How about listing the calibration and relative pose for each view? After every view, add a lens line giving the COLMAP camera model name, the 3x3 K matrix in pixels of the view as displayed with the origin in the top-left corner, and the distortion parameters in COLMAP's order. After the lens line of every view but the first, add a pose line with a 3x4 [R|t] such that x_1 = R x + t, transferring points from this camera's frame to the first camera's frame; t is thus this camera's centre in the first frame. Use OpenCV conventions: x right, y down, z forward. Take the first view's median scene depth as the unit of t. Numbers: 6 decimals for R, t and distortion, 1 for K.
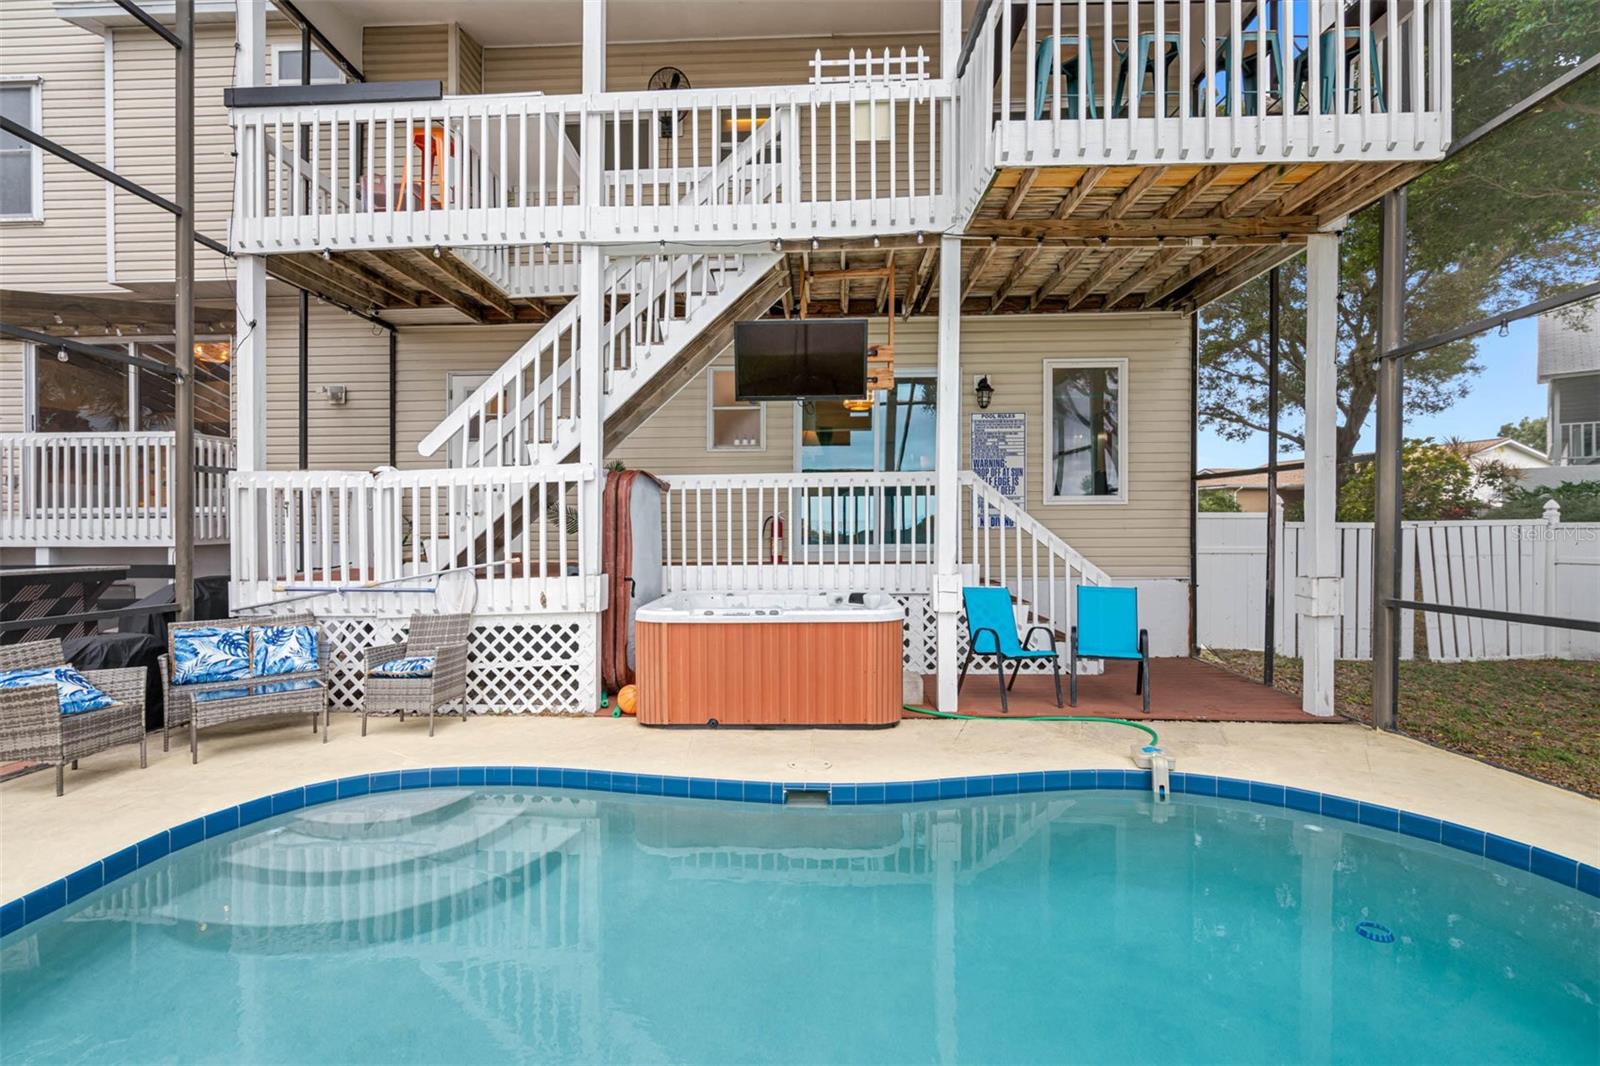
lens RADIAL K [[733.5, 0, 800.0], [0, 733.5, 533.0], [0, 0, 1]] dist [-0.001468, 0.000160]
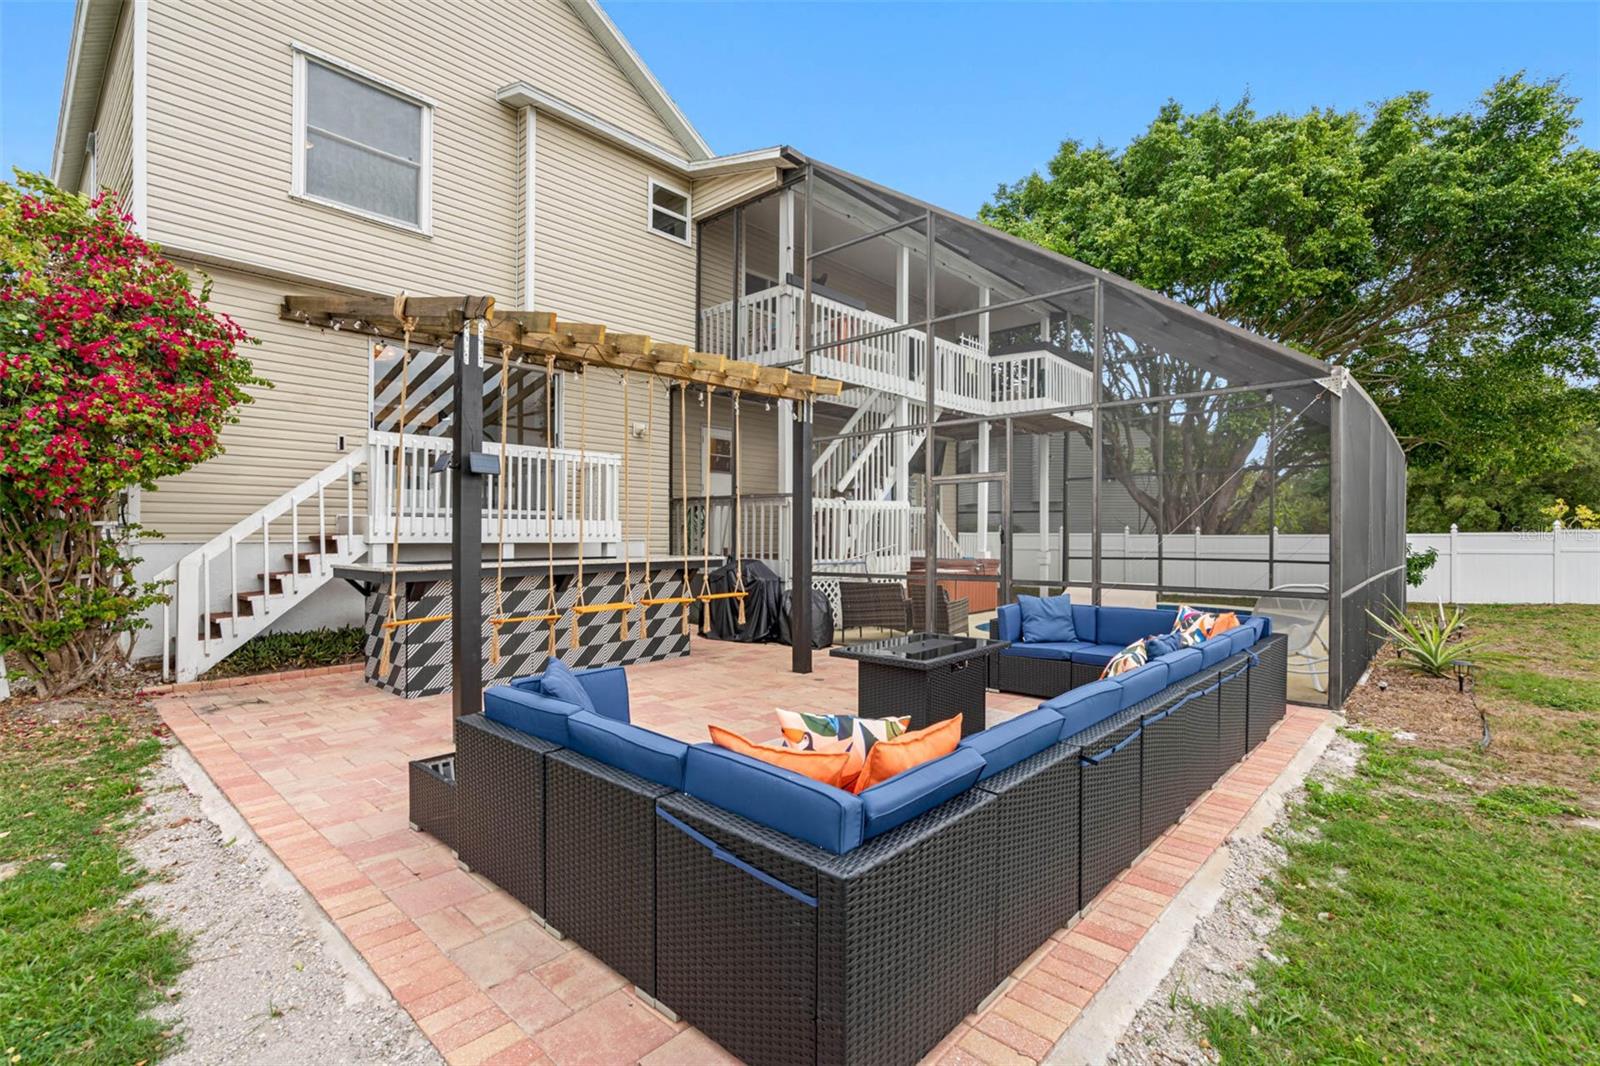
lens RADIAL K [[733.5, 0, 800.0], [0, 733.5, 533.0], [0, 0, 1]] dist [-0.001468, 0.000160]
pose [[0.642463, 0.008040, 0.766274, -1.625946], [-0.000777, 0.999951, -0.009840, 0.014335], [-0.766316, 0.005727, 0.642438, -0.095943]]
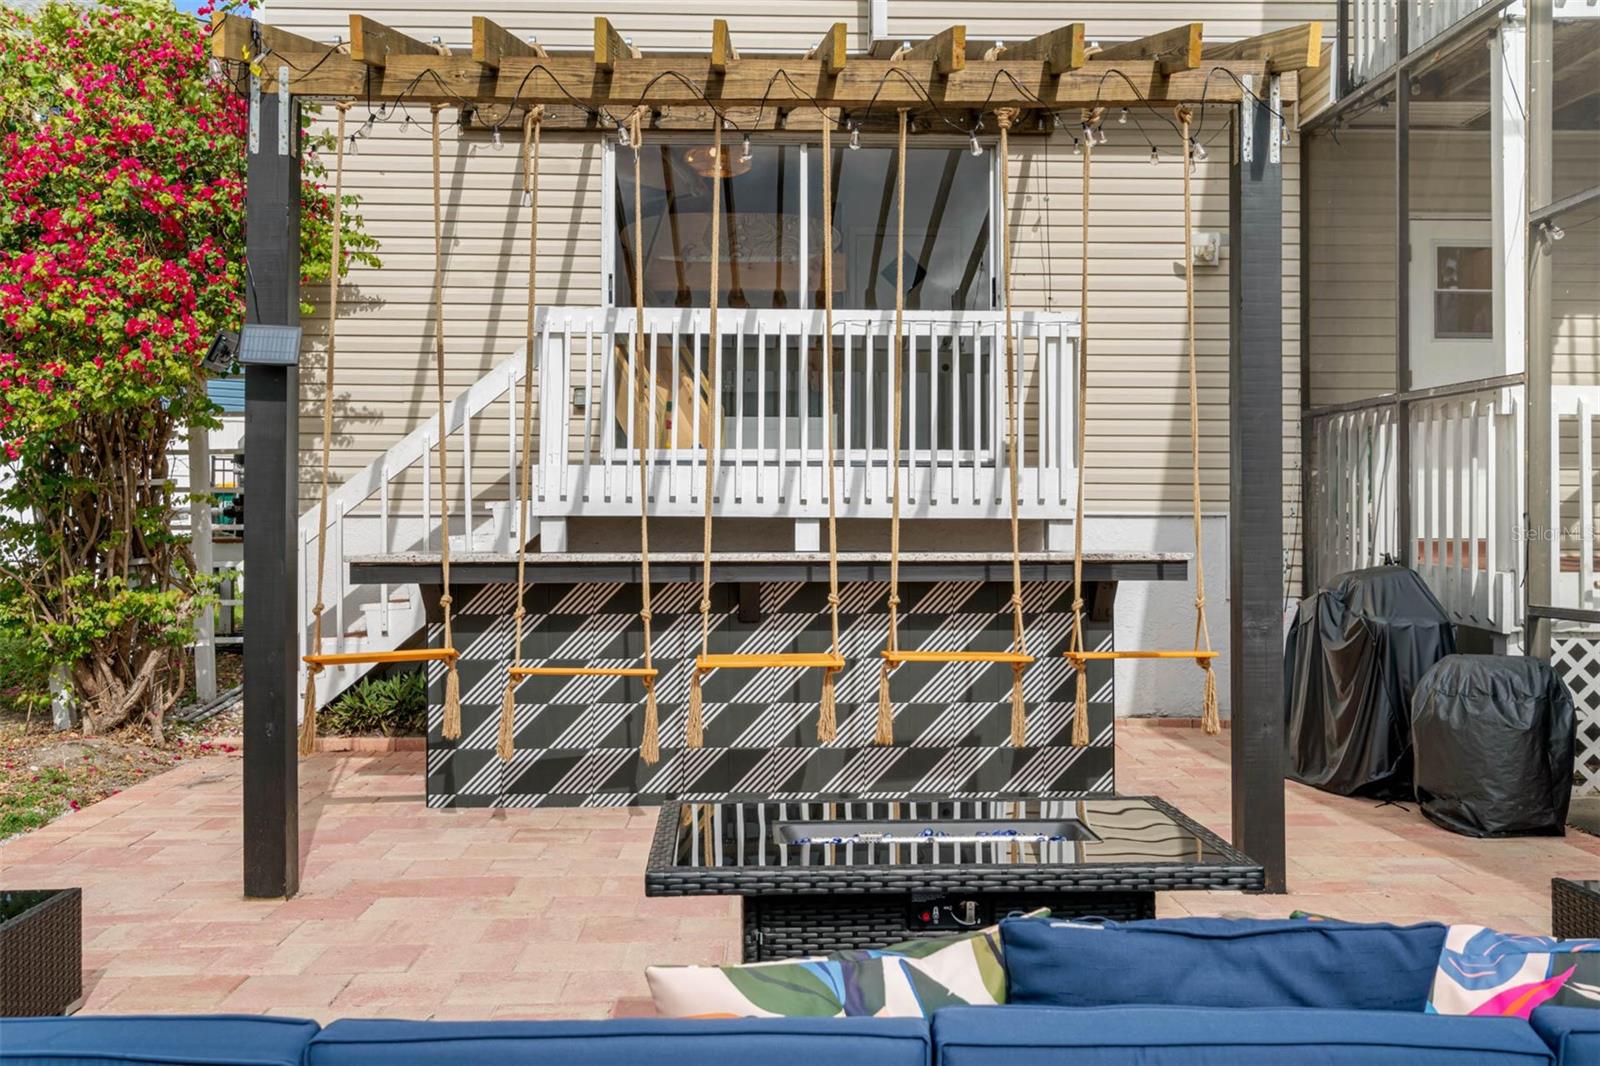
lens RADIAL K [[1533.7, 0, 800.1], [0, 1533.7, 501.5], [0, 0, 1]] dist [0.006542, -0.000427]
pose [[0.998334, 0.007270, 0.057234, -1.102686], [-0.006572, 0.999902, -0.012382, 0.021204], [-0.057318, 0.011985, 0.998284, -0.153106]]
